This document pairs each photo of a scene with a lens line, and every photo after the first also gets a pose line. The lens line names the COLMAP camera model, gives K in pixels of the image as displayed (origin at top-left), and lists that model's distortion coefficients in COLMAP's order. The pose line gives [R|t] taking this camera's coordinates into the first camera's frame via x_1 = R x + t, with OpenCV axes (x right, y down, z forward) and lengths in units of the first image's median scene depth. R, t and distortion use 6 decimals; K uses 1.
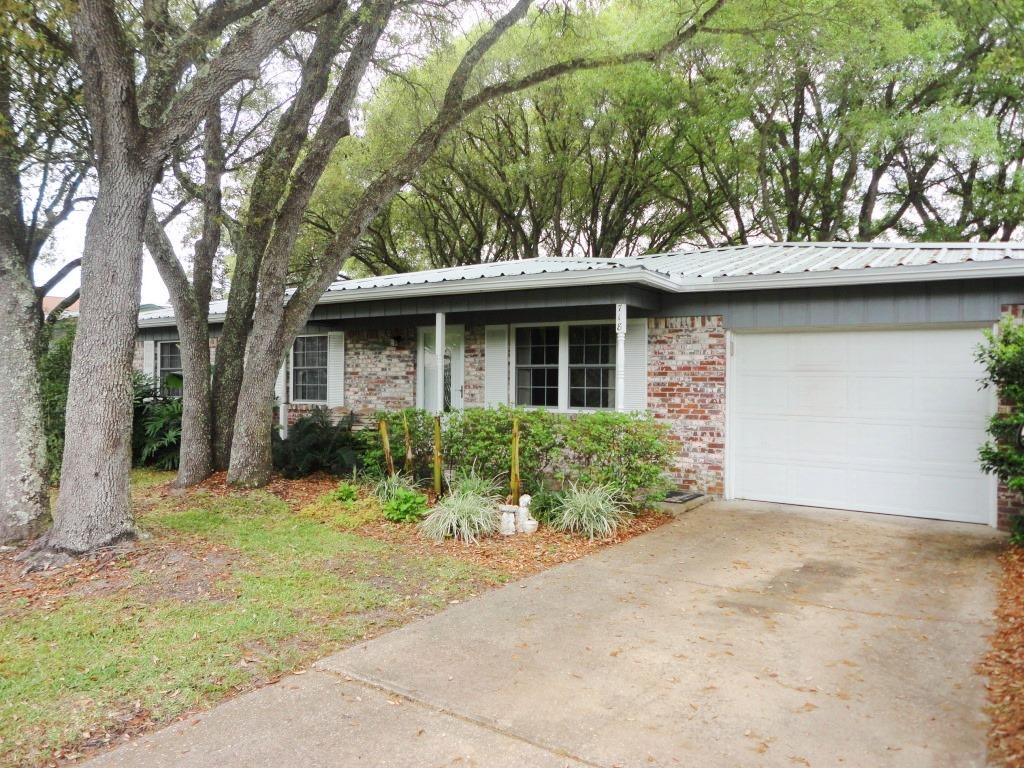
lens RADIAL K [[745.4, 0, 512.0], [0, 745.4, 384.0], [0, 0, 1]] dist [-0.003495, 0.003887]
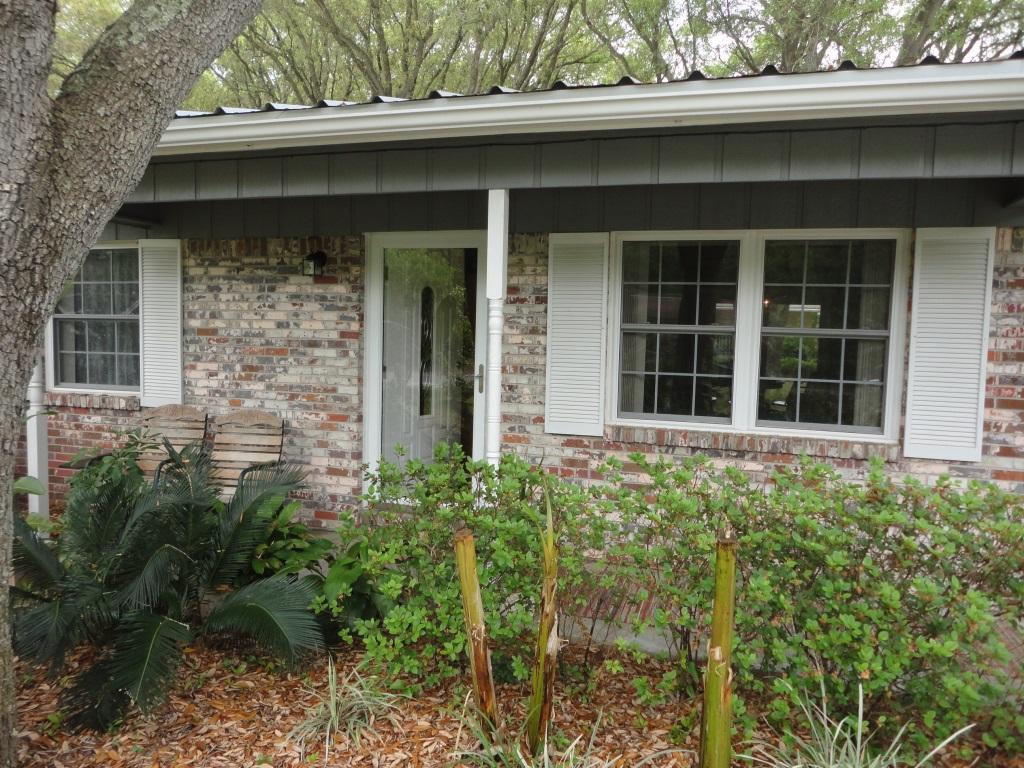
lens RADIAL K [[745.4, 0, 512.0], [0, 745.4, 384.0], [0, 0, 1]] dist [-0.003495, 0.003887]
pose [[0.957867, -0.002599, 0.287201, -0.171150], [-0.017766, 0.997508, 0.068278, -0.017496], [-0.286663, -0.070504, 0.955434, 0.526381]]
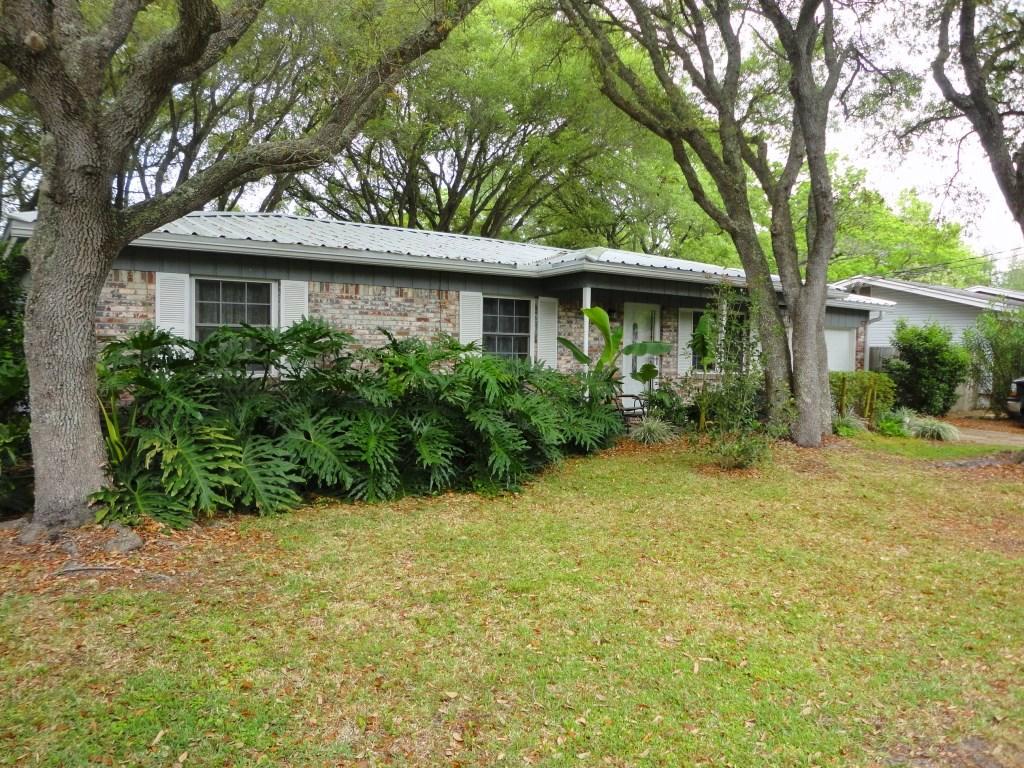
lens RADIAL K [[745.4, 0, 512.0], [0, 745.4, 384.0], [0, 0, 1]] dist [-0.003495, 0.003887]
pose [[0.353621, -0.032526, 0.934823, -1.221239], [-0.006175, 0.999292, 0.037104, 0.005710], [-0.935369, -0.018893, 0.353169, 0.750634]]
